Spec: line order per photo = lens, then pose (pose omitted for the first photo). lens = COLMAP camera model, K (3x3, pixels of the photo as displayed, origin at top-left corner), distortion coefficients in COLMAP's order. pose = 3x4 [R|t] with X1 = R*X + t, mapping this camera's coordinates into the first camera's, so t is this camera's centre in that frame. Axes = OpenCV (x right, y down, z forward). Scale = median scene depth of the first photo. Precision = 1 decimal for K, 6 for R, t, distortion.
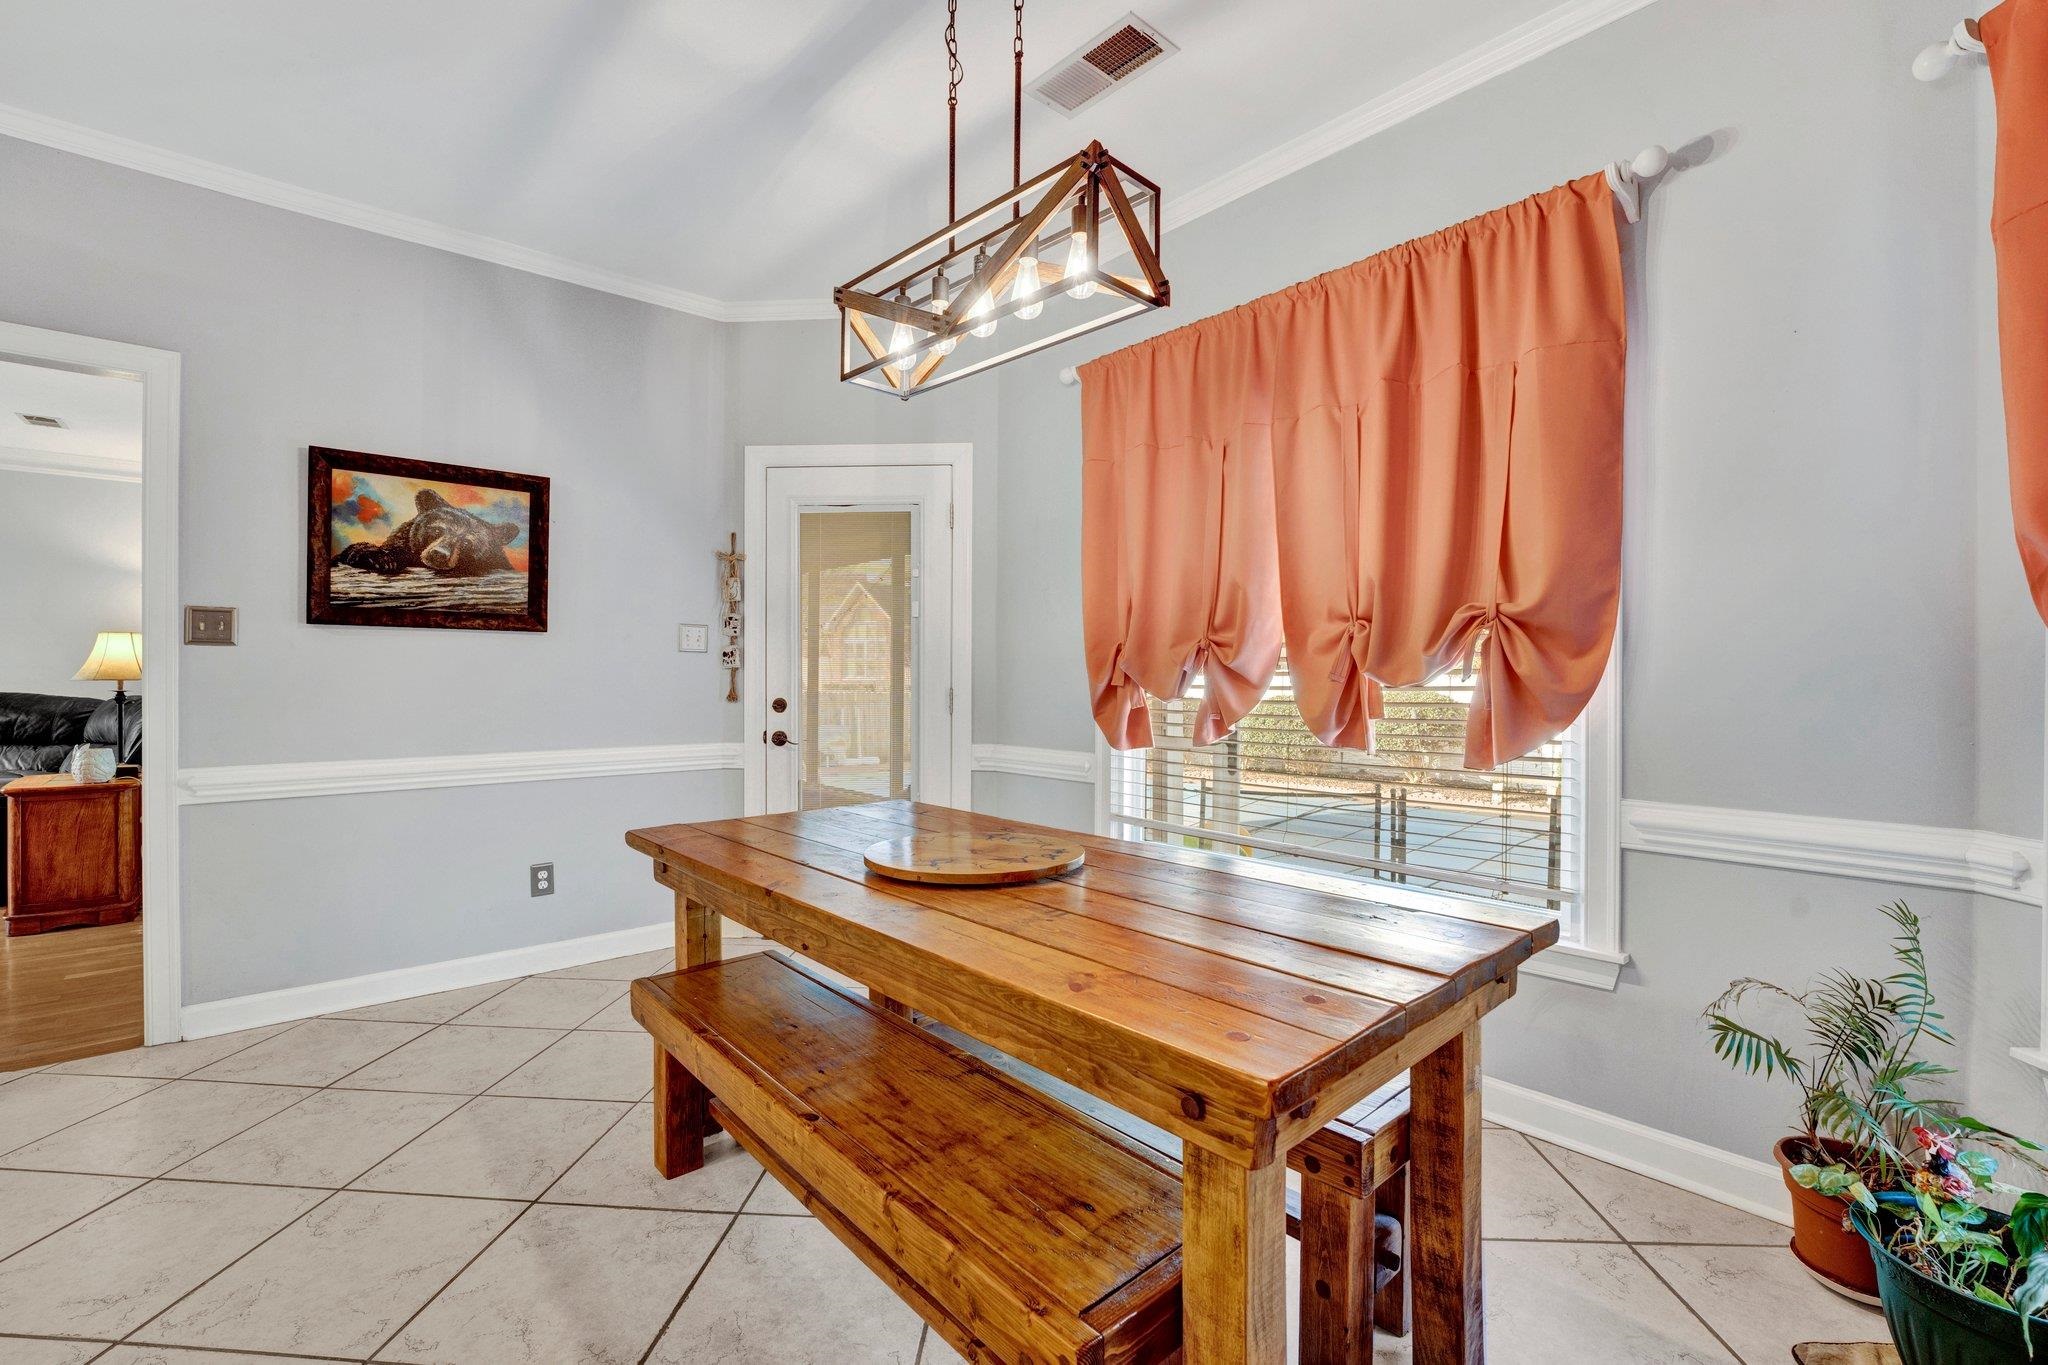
lens RADIAL K [[876.7, 0, 1009.5], [0, 876.7, 680.1], [0, 0, 1]] dist [-0.013471, -0.000061]
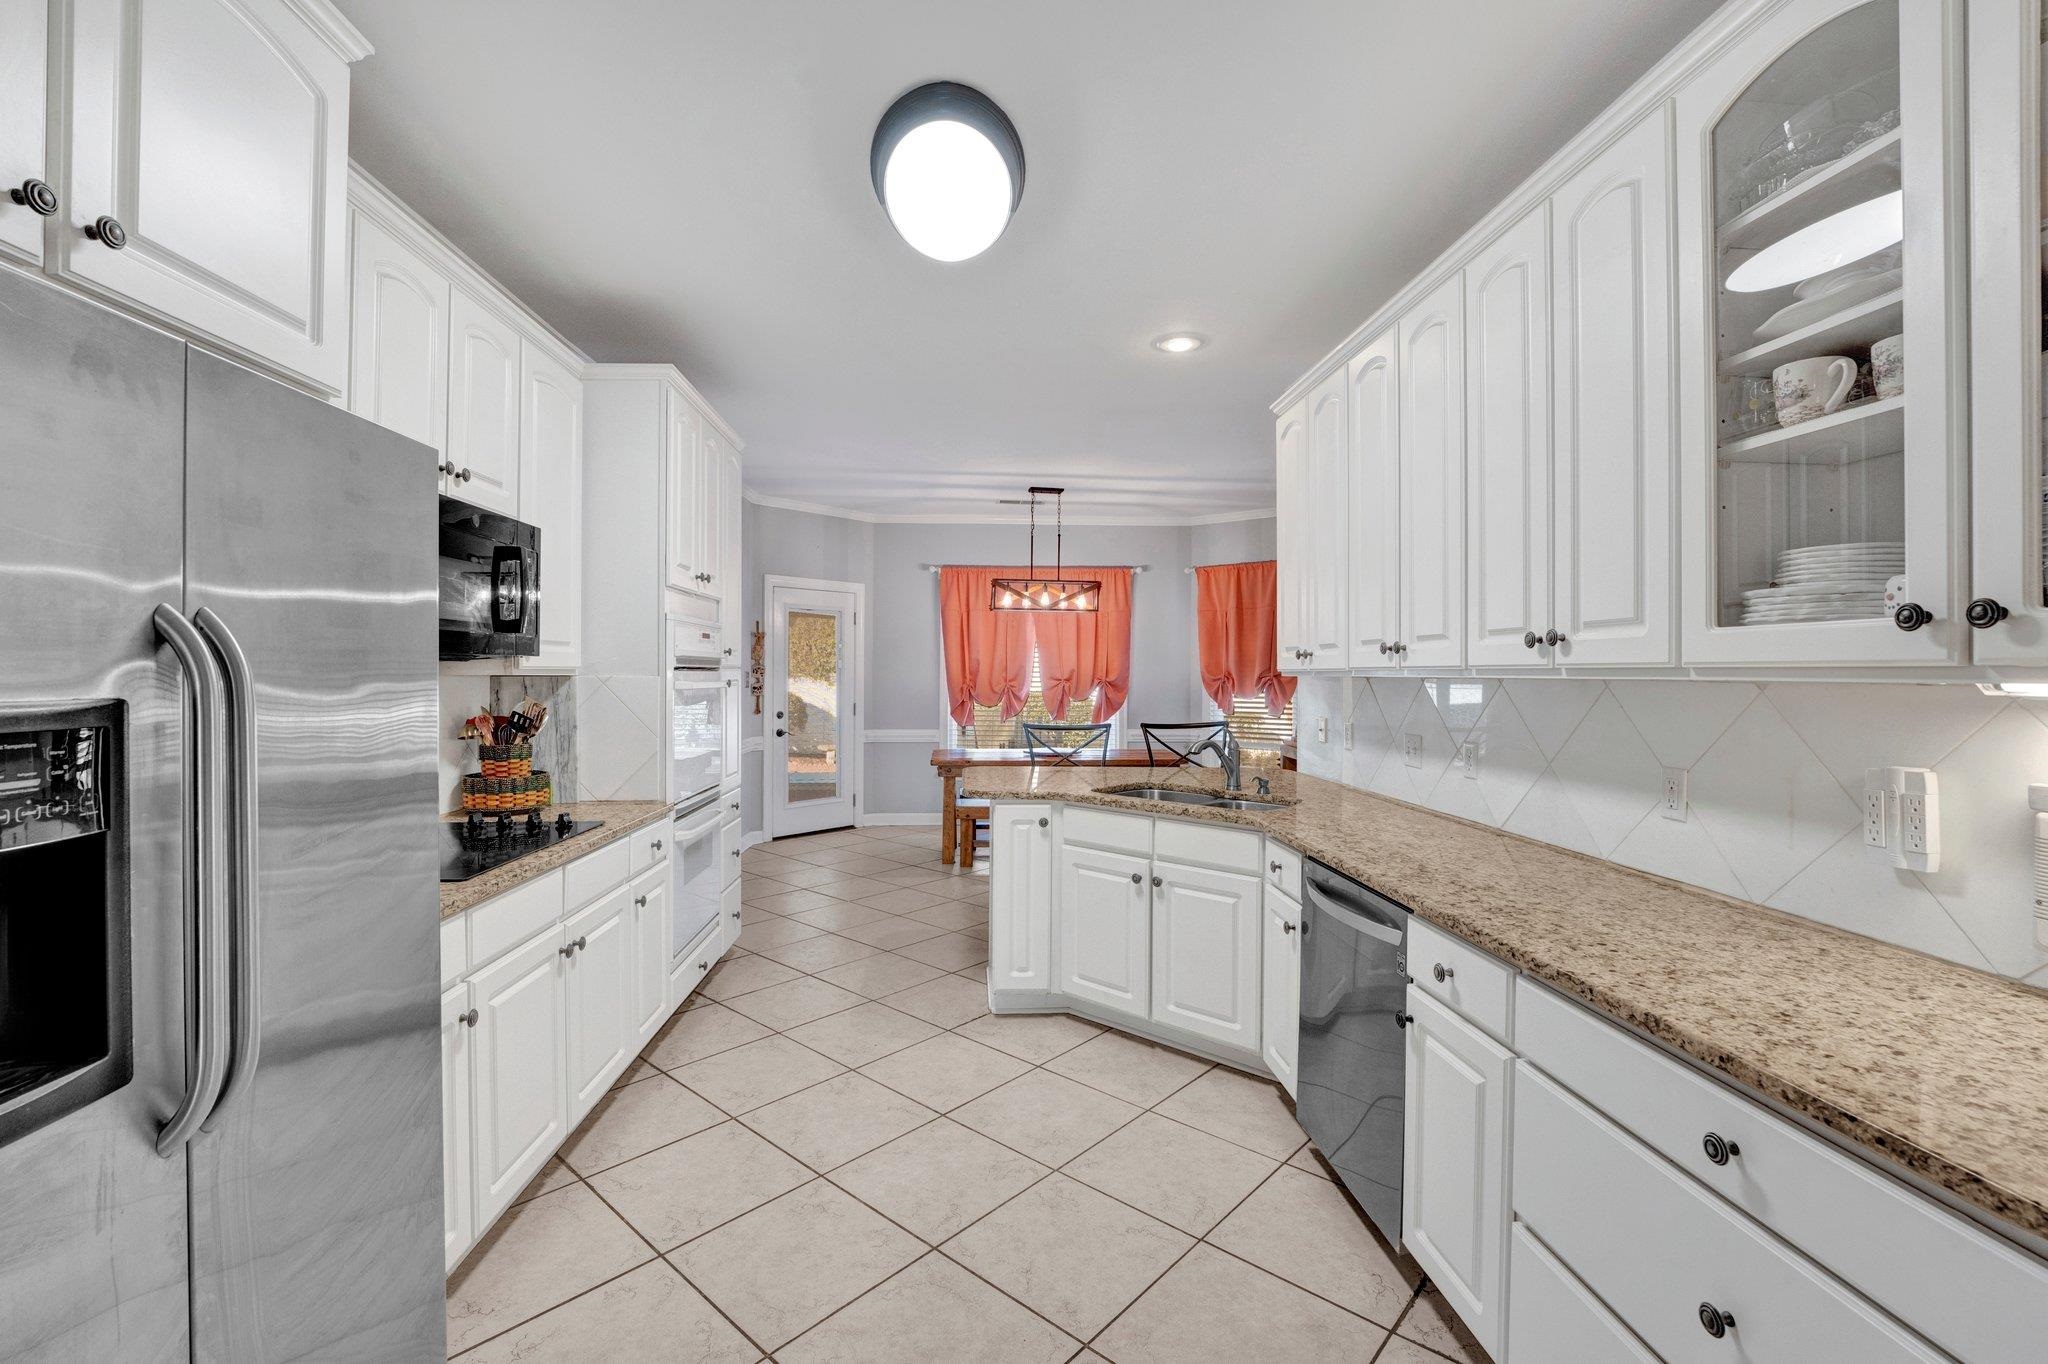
lens RADIAL K [[876.7, 0, 1009.5], [0, 876.7, 679.6], [0, 0, 1]] dist [-0.013471, -0.000061]
pose [[0.630870, -0.005944, 0.775866, -1.400008], [0.001931, 0.999980, 0.006091, -0.056973], [-0.775886, -0.002344, 0.630869, -0.552985]]
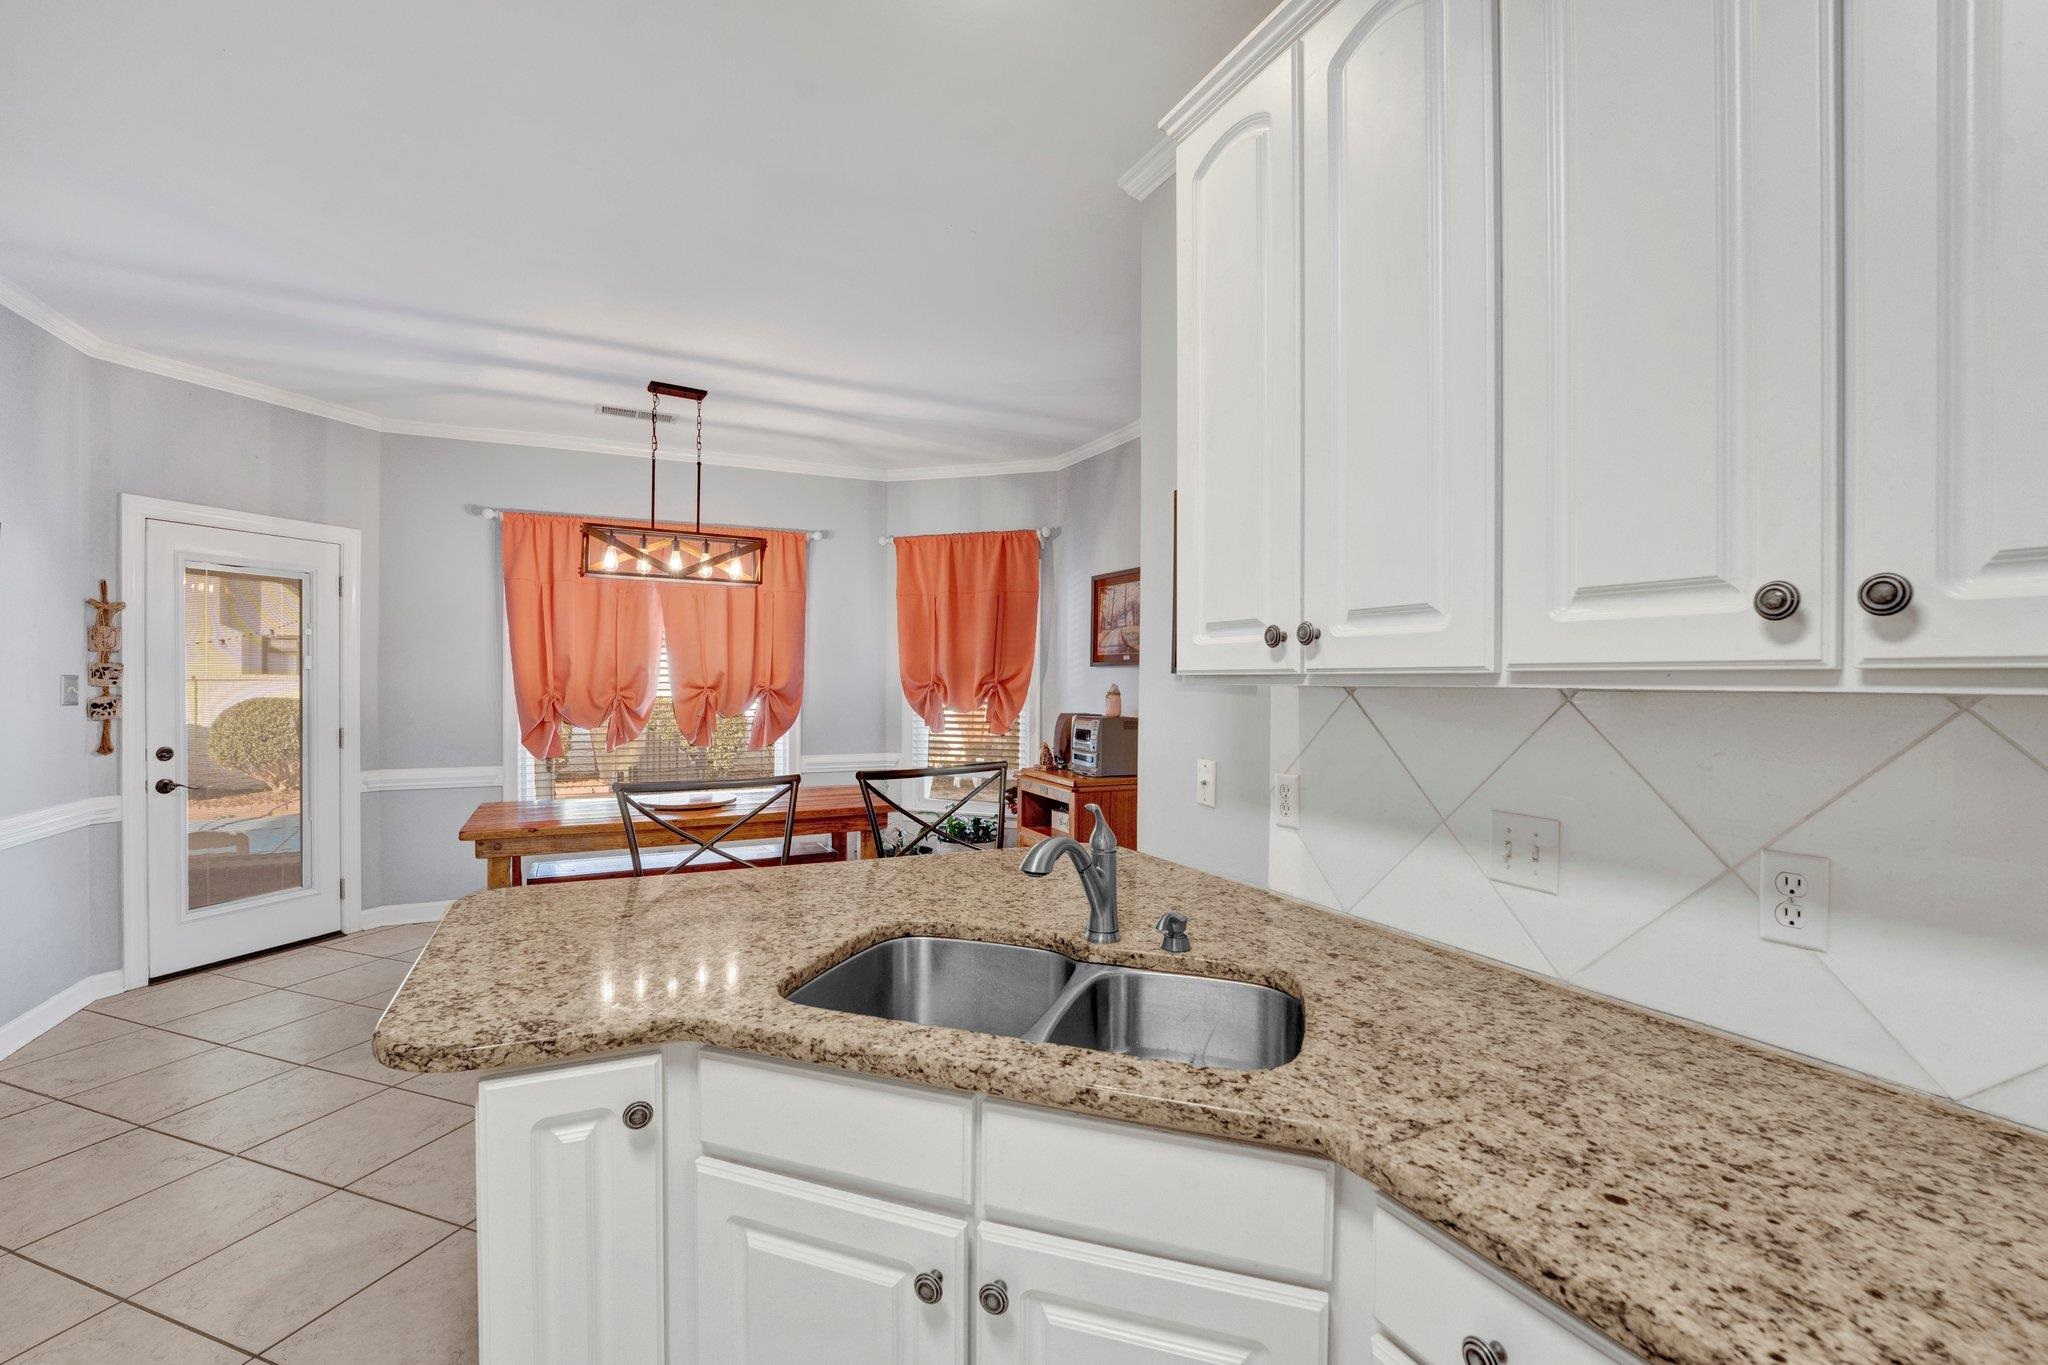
lens RADIAL K [[876.7, 0, 1009.5], [0, 876.7, 680.1], [0, 0, 1]] dist [-0.013471, -0.000061]
pose [[0.286424, -0.001974, 0.958101, -0.948733], [0.002219, 0.999997, 0.001398, -0.056907], [-0.958100, 0.001725, 0.286427, -0.234260]]
